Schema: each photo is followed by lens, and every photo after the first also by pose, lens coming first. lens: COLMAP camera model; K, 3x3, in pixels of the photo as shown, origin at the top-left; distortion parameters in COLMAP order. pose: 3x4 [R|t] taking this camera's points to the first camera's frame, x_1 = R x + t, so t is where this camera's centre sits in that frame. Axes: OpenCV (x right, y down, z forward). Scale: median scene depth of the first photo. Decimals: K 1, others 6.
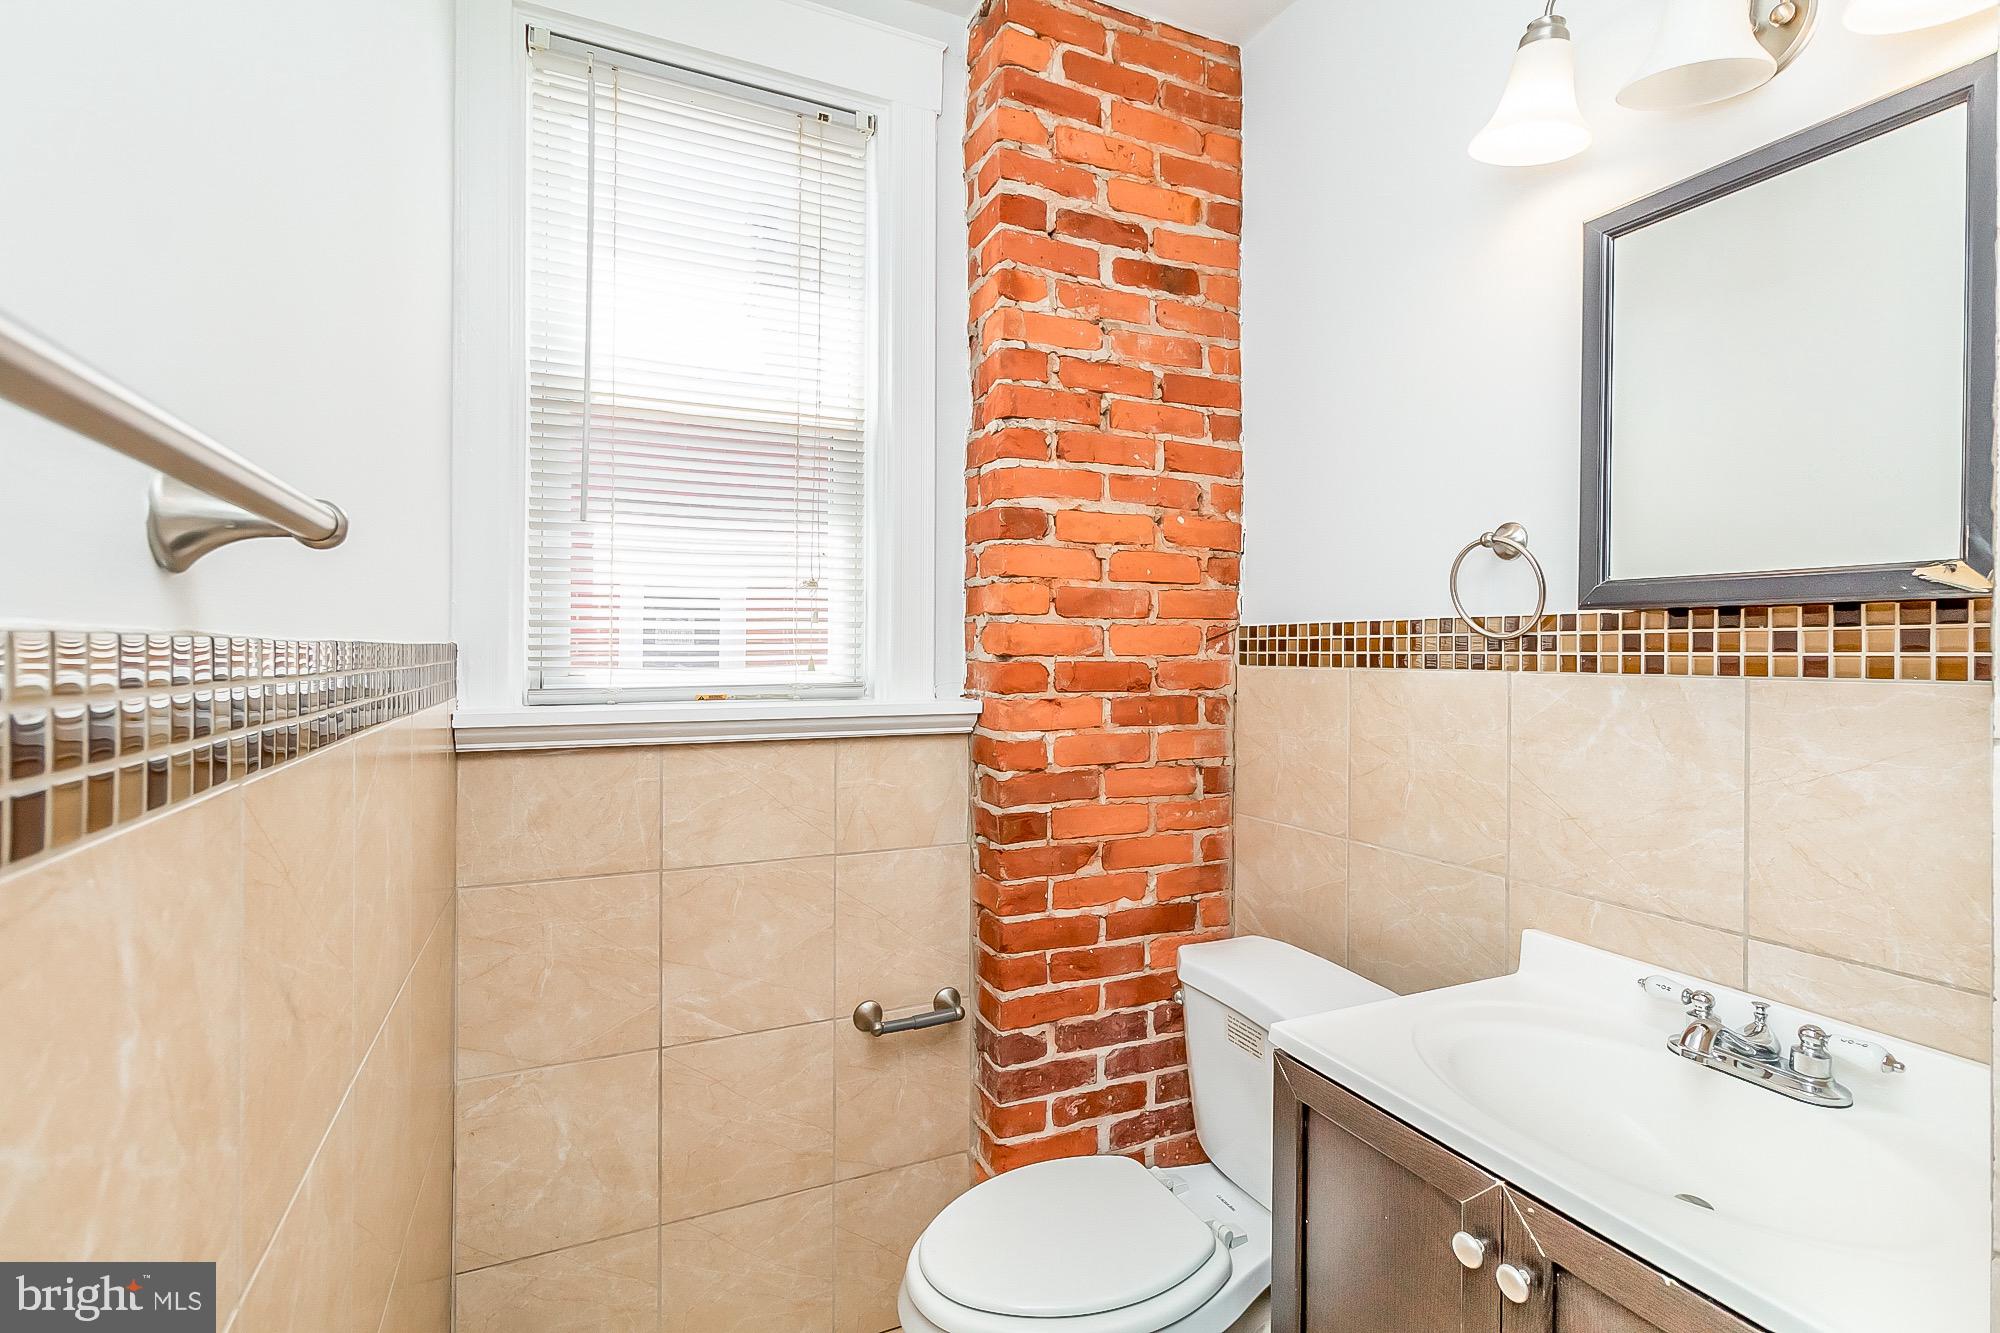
lens RADIAL K [[937.6, 0, 998.5], [0, 937.6, 669.3], [0, 0, 1]] dist [0.002280, 0.001183]
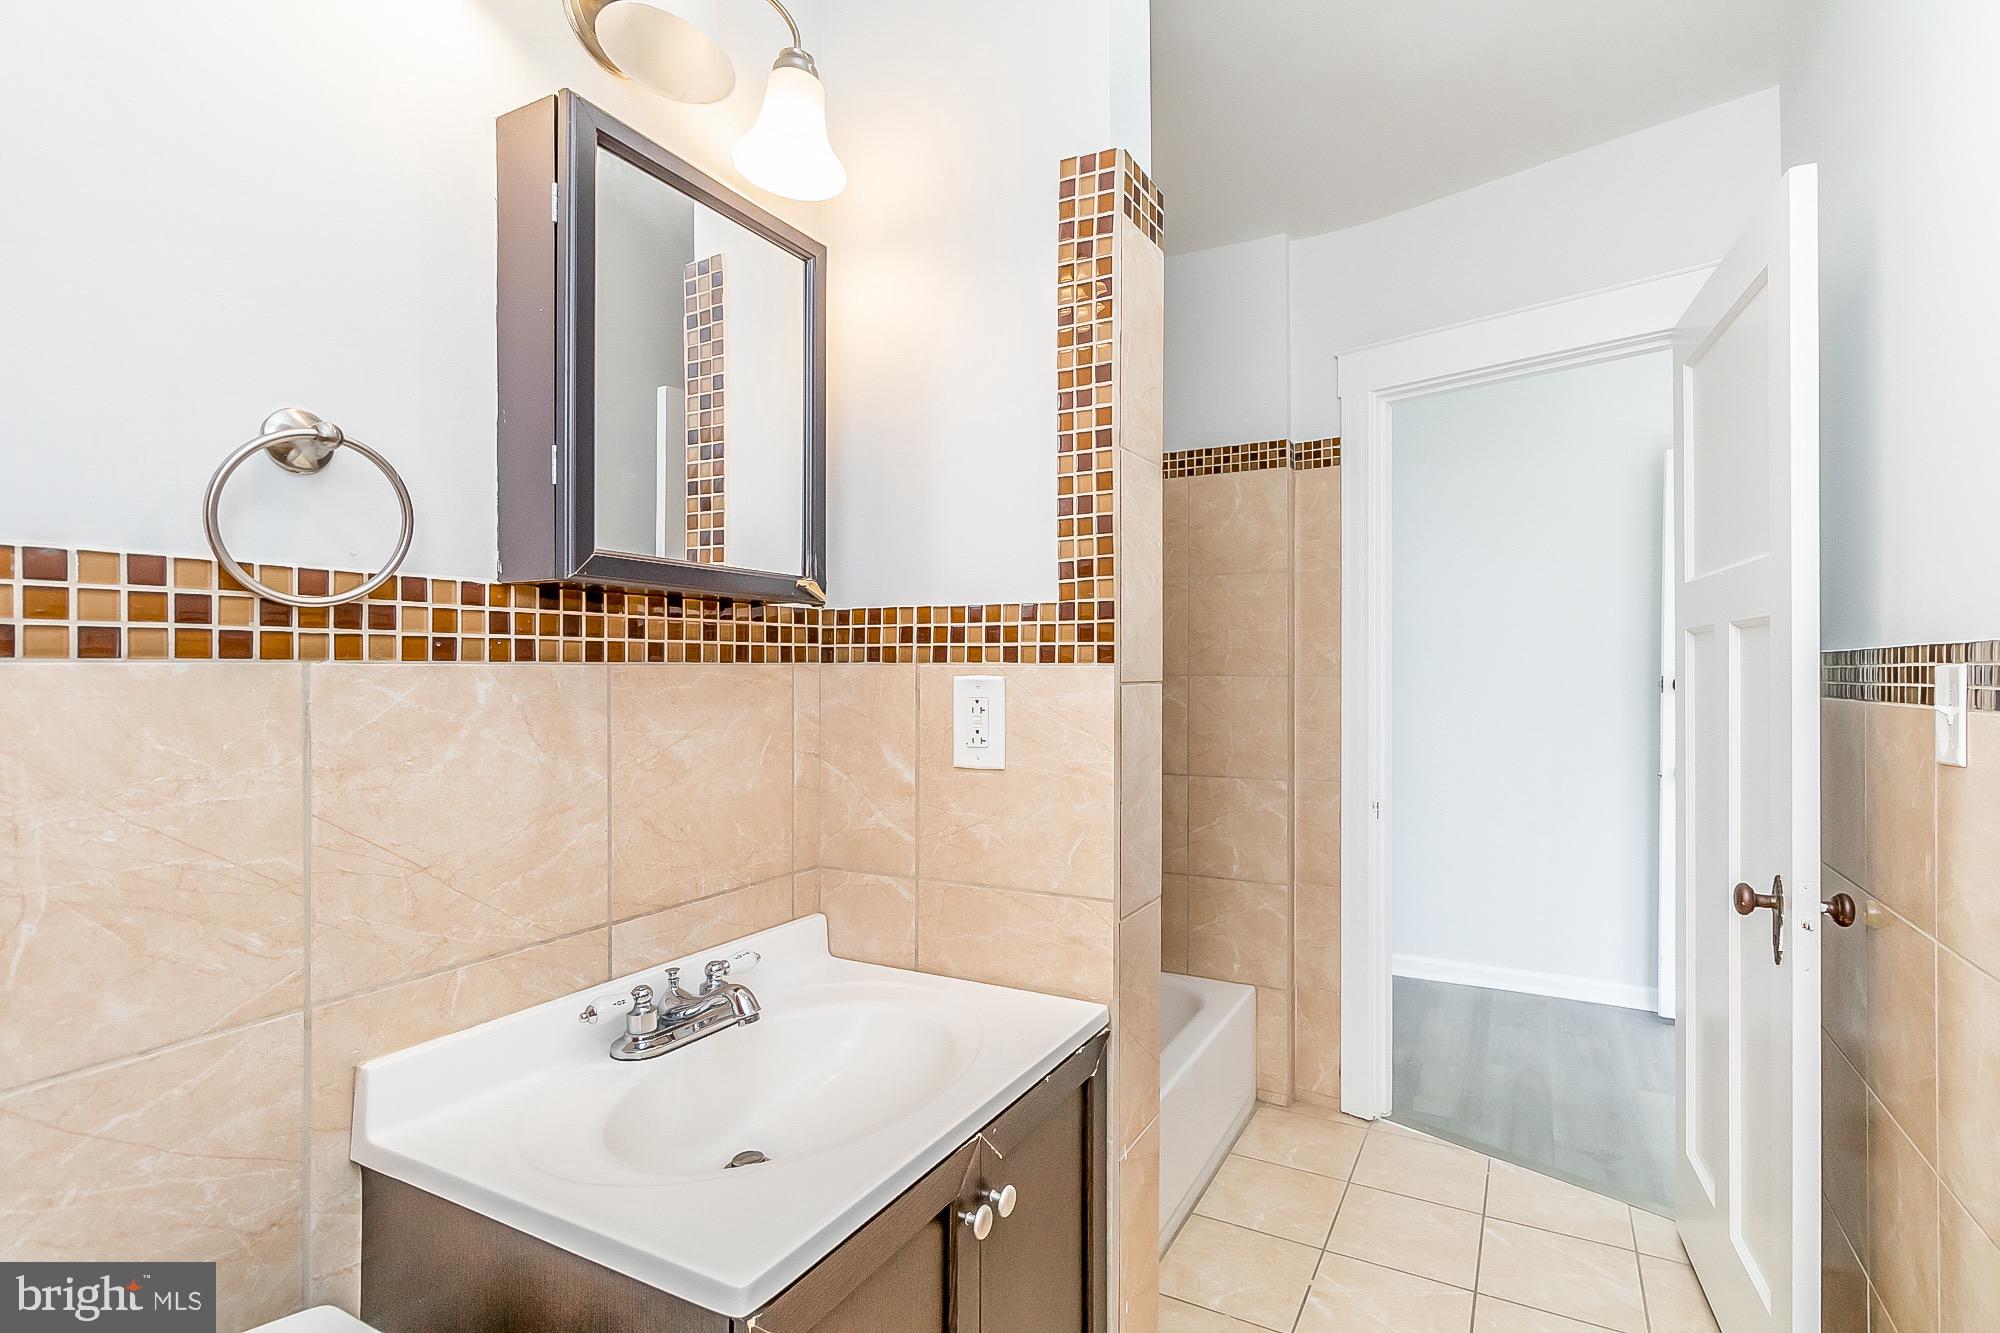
lens RADIAL K [[937.6, 0, 990.2], [0, 937.6, 657.0], [0, 0, 1]] dist [0.002280, 0.001183]
pose [[-0.576741, -0.019916, 0.816684, -0.221592], [-0.009021, 0.999797, 0.018011, -0.017583], [-0.816877, 0.003021, -0.576804, 1.157630]]
